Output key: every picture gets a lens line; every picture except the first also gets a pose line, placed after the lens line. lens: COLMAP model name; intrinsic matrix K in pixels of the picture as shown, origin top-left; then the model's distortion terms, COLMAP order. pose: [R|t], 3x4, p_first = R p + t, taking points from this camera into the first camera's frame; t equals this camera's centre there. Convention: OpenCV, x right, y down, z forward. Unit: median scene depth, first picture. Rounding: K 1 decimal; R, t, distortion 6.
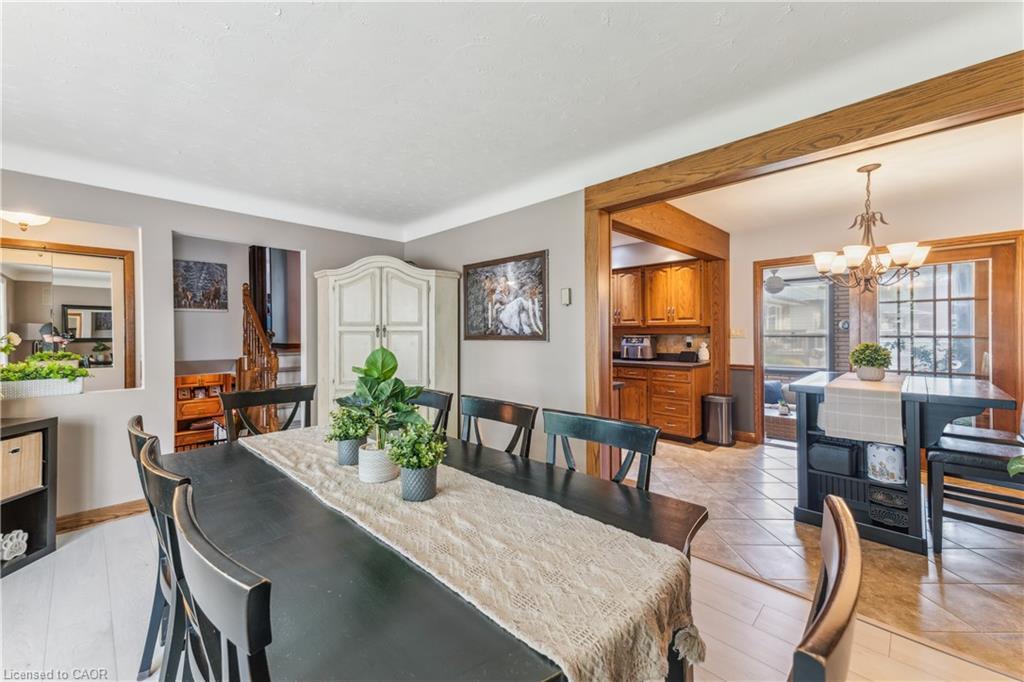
lens RADIAL K [[412.9, 0, 504.8], [0, 412.9, 336.1], [0, 0, 1]] dist [0.029470, -0.001167]
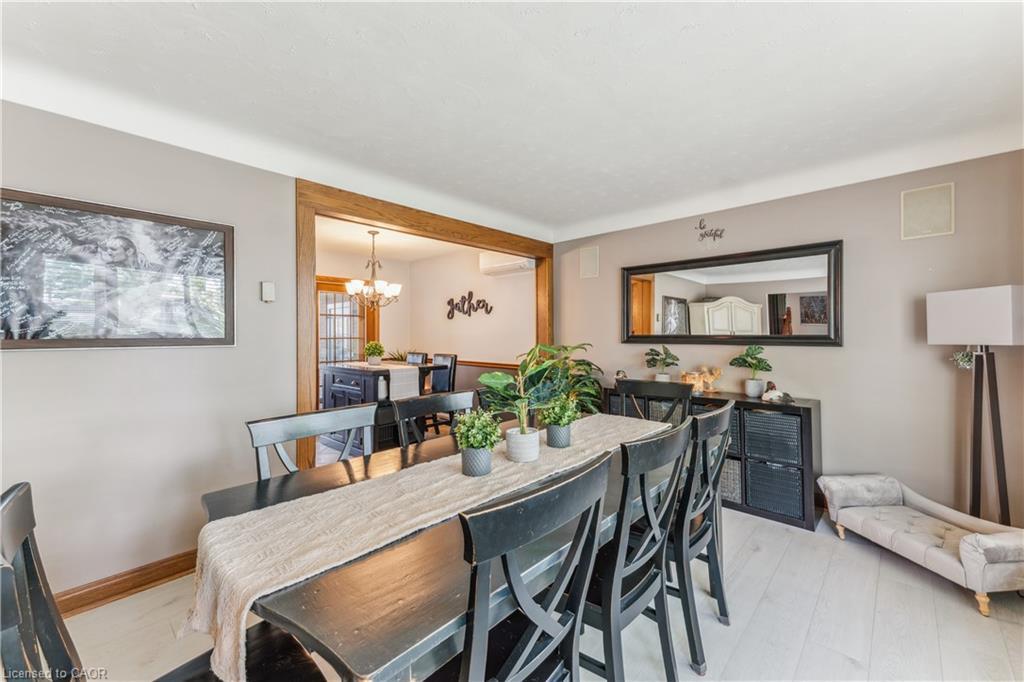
lens RADIAL K [[412.9, 0, 511.6], [0, 412.9, 332.5], [0, 0, 1]] dist [0.029470, -0.001167]
pose [[-0.035512, 0.007677, 0.999340, -0.656417], [0.011647, 0.999906, -0.007267, 0.000907], [-0.999301, 0.011382, -0.035598, 0.483860]]
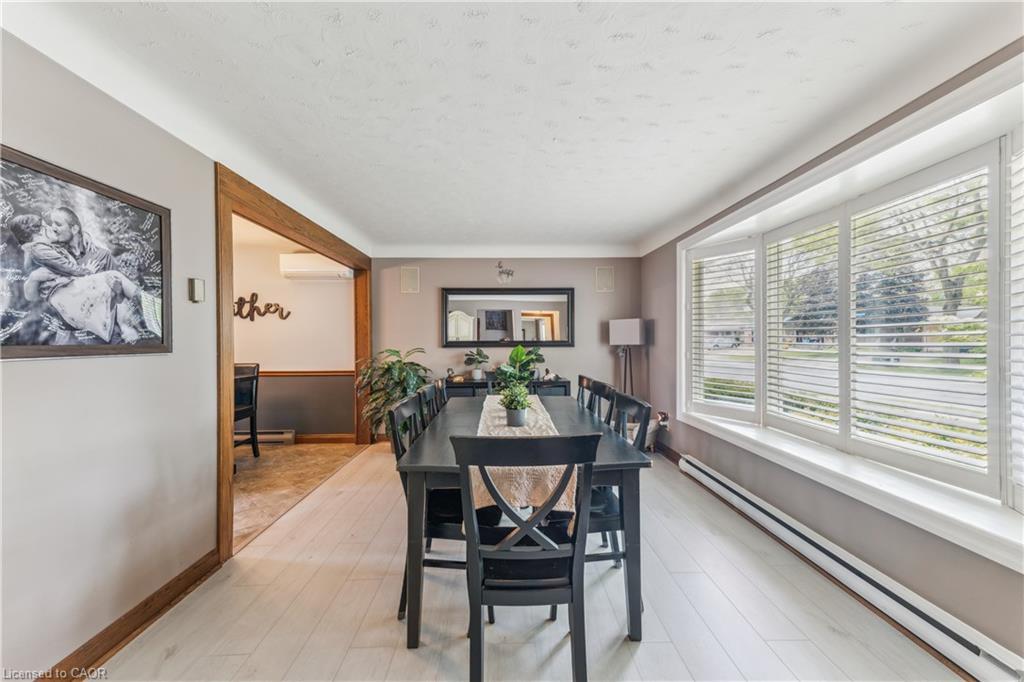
lens RADIAL K [[412.9, 0, 521.0], [0, 412.9, 341.2], [0, 0, 1]] dist [0.029470, -0.001167]
pose [[-0.744833, 0.006457, 0.667219, -0.694552], [0.014383, 0.999876, 0.006379, -0.001995], [-0.667096, 0.014348, -0.744834, 1.062295]]
